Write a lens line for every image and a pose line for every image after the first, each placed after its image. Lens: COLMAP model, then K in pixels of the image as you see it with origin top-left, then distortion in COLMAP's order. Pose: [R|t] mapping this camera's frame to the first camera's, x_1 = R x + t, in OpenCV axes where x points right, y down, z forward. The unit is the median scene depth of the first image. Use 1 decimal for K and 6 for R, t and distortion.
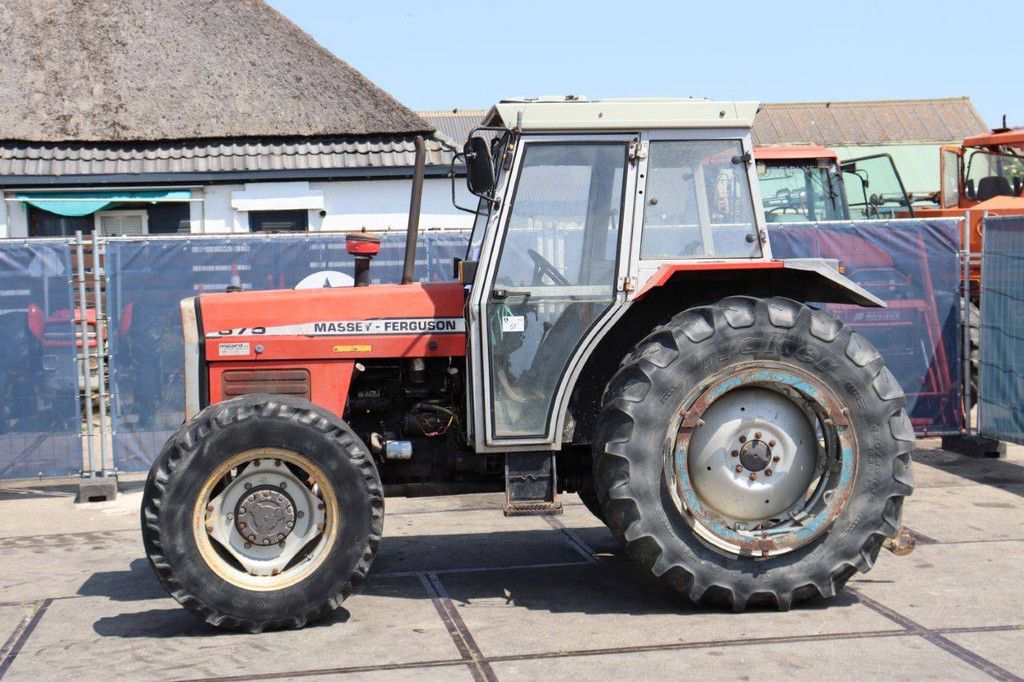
lens RADIAL K [[1523.2, 0, 516.2], [0, 1523.2, 342.8], [0, 0, 1]] dist [0.043689, 0.556145]
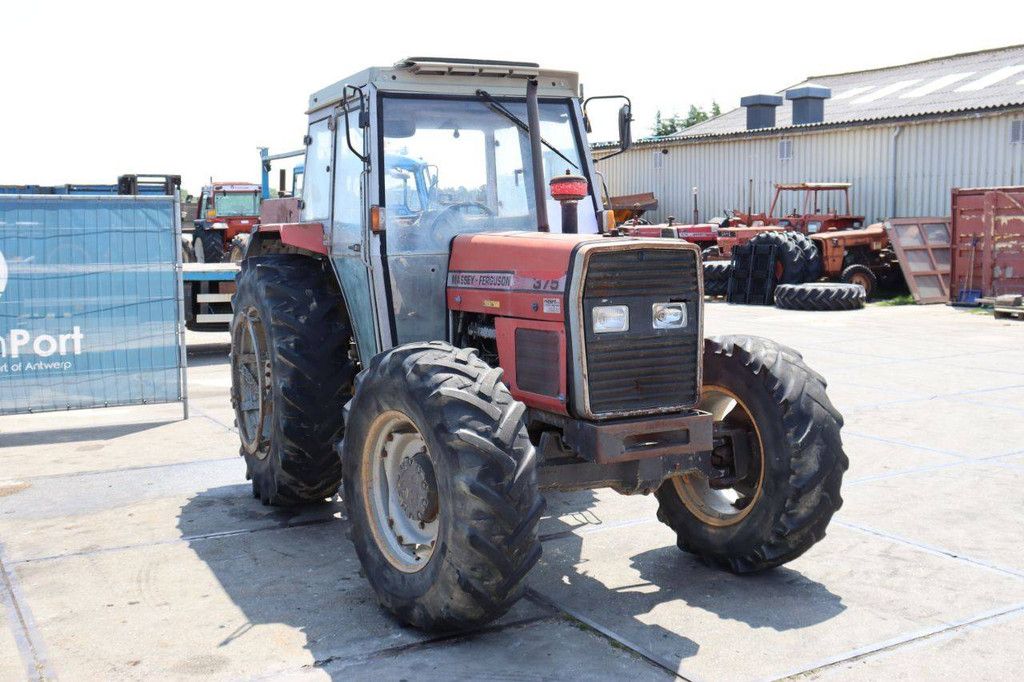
lens RADIAL K [[1113.2, 0, 515.9], [0, 1113.2, 340.3], [0, 0, 1]] dist [-0.115215, 0.339035]
pose [[-0.351147, -0.064708, 0.934082, -0.786118], [0.069556, 0.993050, 0.094941, -0.041672], [-0.933733, 0.098309, -0.344205, 1.369130]]
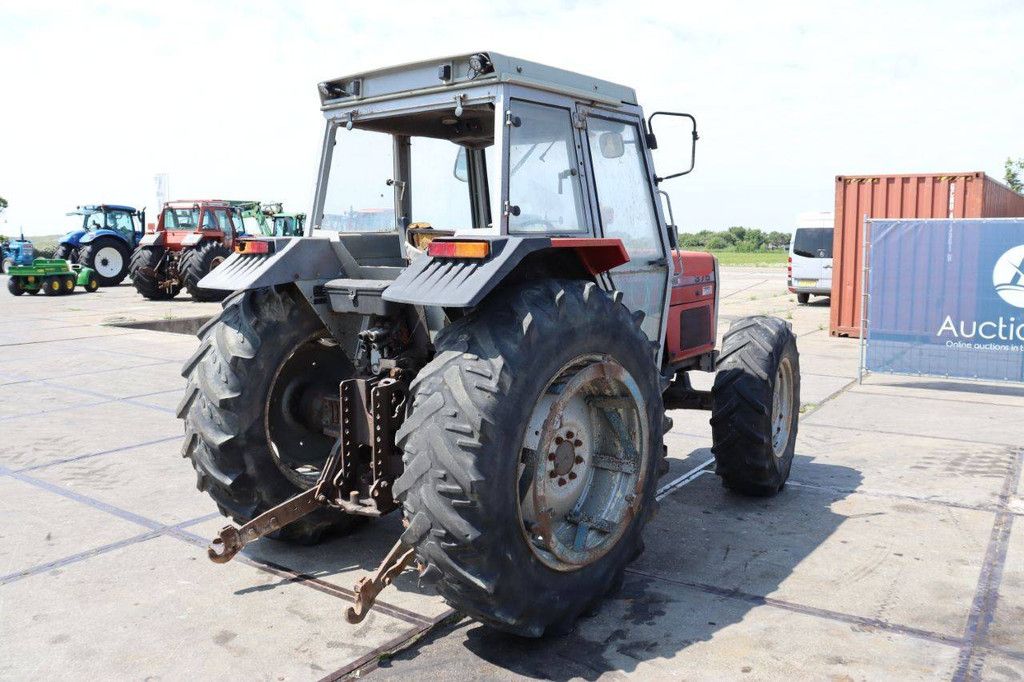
lens RADIAL K [[839.7, 0, 512.0], [0, 839.7, 341.0], [0, 0, 1]] dist [-0.180303, 0.170329]
pose [[-0.692078, 0.114427, -0.712695, 0.498994], [-0.016469, 0.984595, 0.174075, -0.088024], [0.721635, 0.132211, -0.679532, 1.546498]]
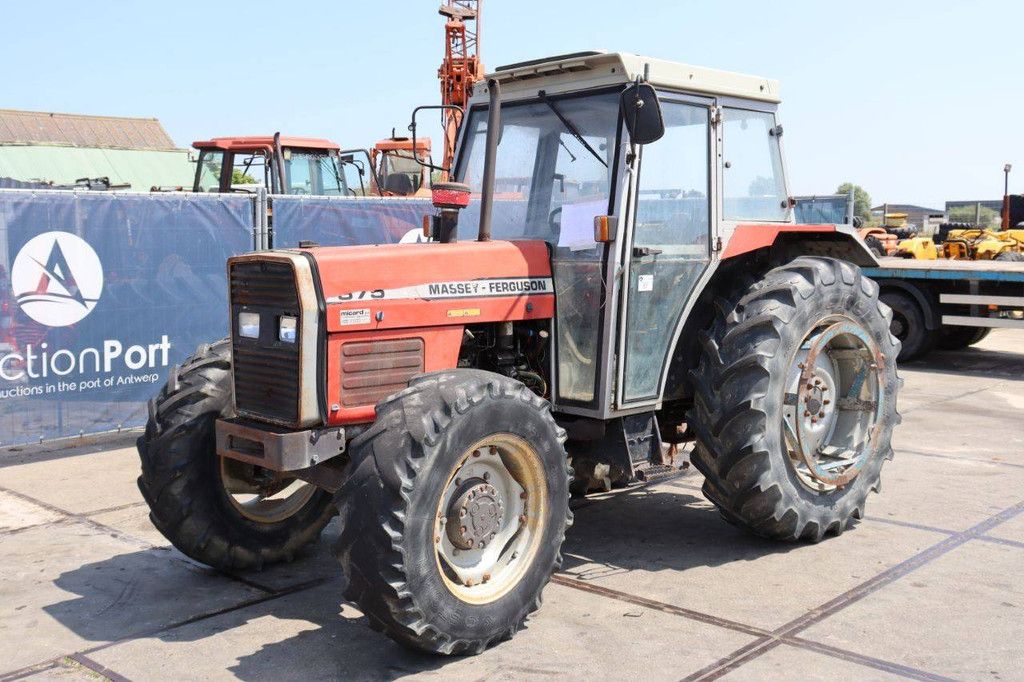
lens RADIAL K [[1113.2, 0, 515.9], [0, 1113.2, 340.3], [0, 0, 1]] dist [-0.115215, 0.339035]
pose [[0.792357, -0.039152, 0.608799, -0.503176], [0.018532, 0.999023, 0.040128, -0.005921], [-0.609776, -0.020513, 0.792309, 0.496657]]
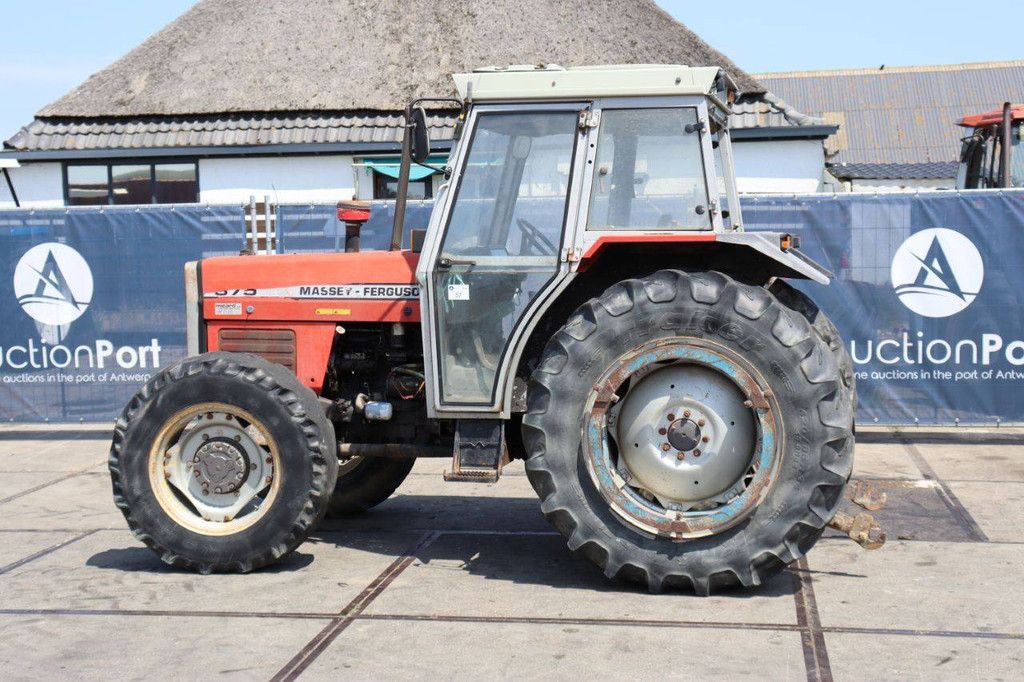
lens RADIAL K [[1523.2, 0, 516.2], [0, 1523.2, 342.8], [0, 0, 1]] dist [0.043689, 0.556145]
pose [[0.952975, 0.036422, -0.300853, 0.344601], [-0.028911, 0.999150, 0.029384, -0.009815], [0.301668, -0.019304, 0.953218, 0.045237]]
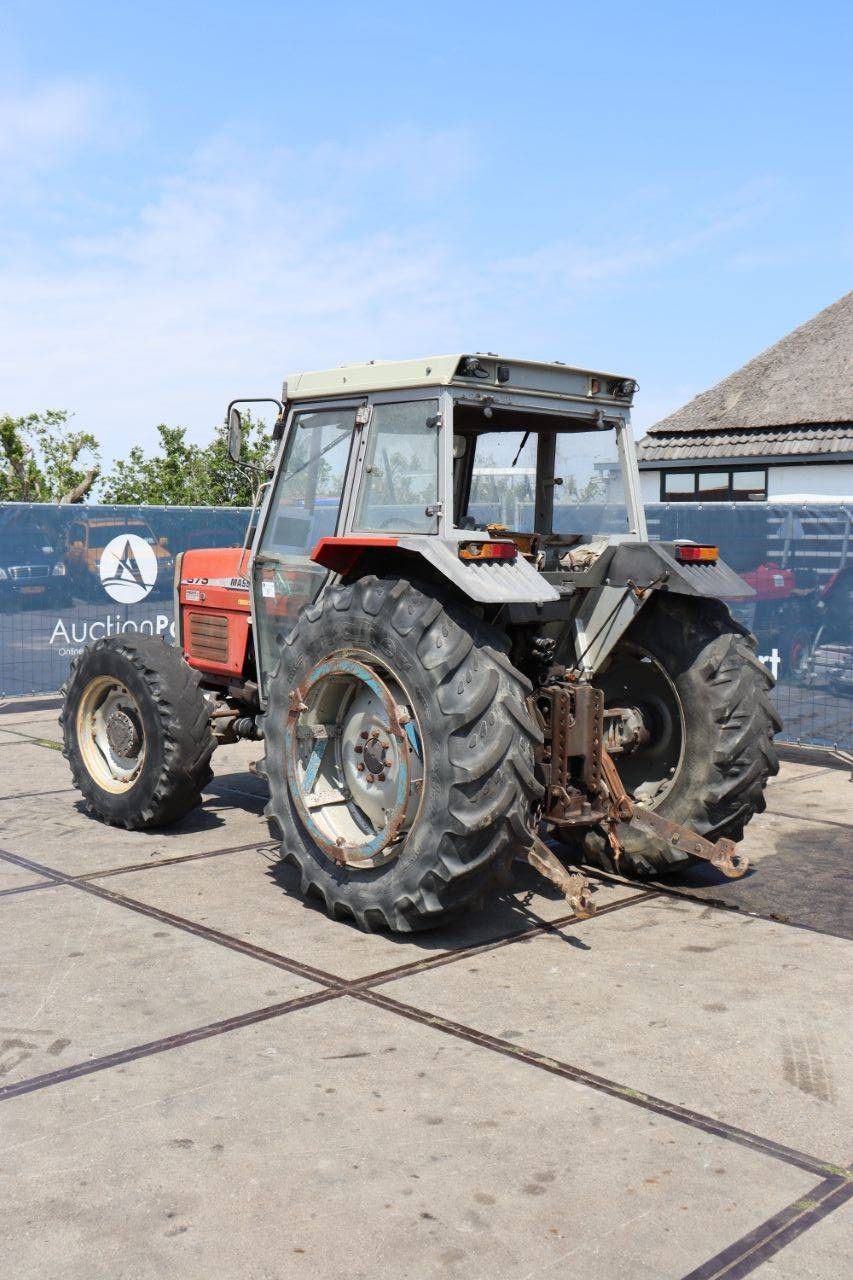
lens RADIAL K [[1317.3, 0, 426.5], [0, 1317.3, 640.0], [0, 0, 1]] dist [-0.127956, 0.281429]
pose [[0.583202, 0.101793, -0.805924, 0.786565], [-0.072887, 0.994673, 0.072889, -0.051551], [0.809051, 0.016233, 0.587515, 0.572567]]
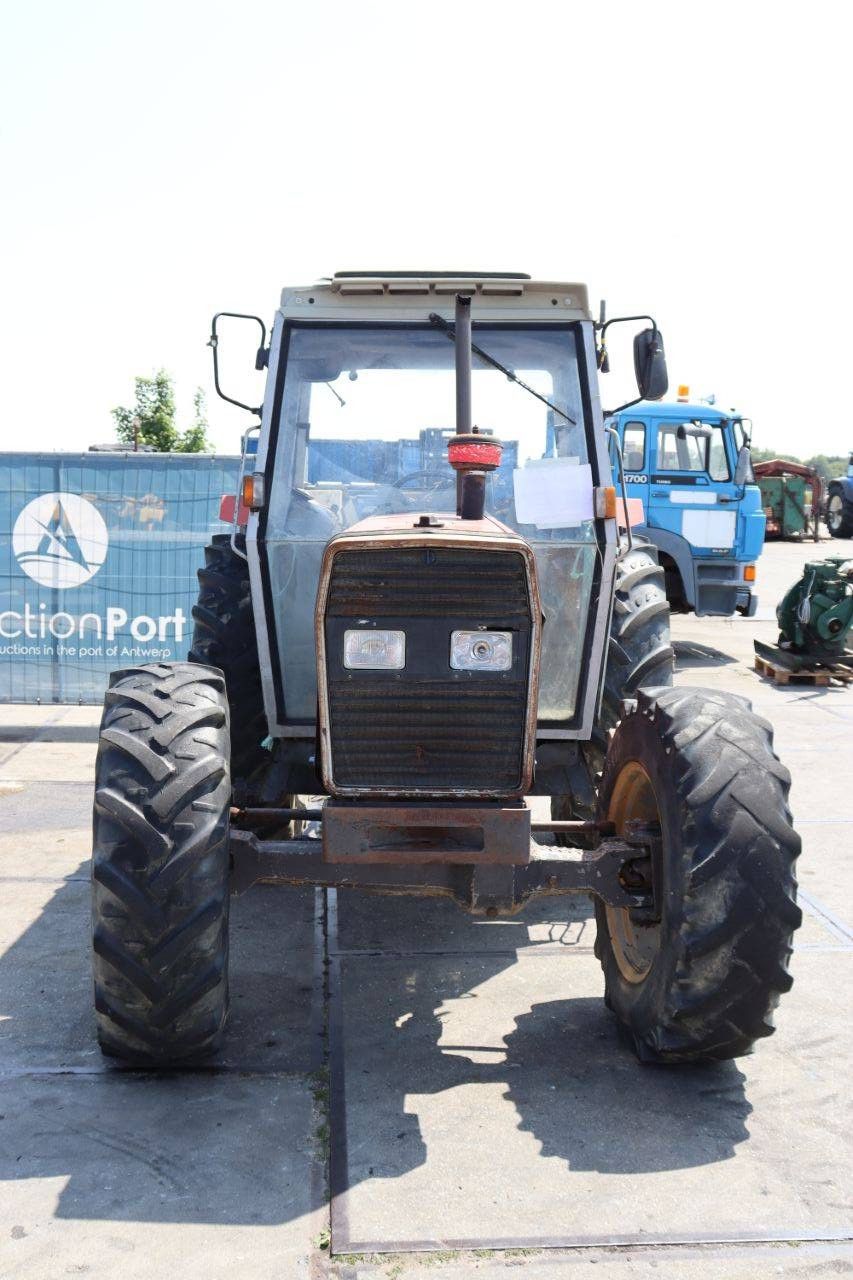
lens RADIAL K [[1391.6, 0, 426.5], [0, 1391.6, 640.0], [0, 0, 1]] dist [-0.115215, 0.339035]
pose [[0.092719, -0.076436, 0.992754, -0.739128], [0.034514, 0.996697, 0.073517, -0.032163], [-0.995094, 0.027447, 0.095051, 1.039353]]
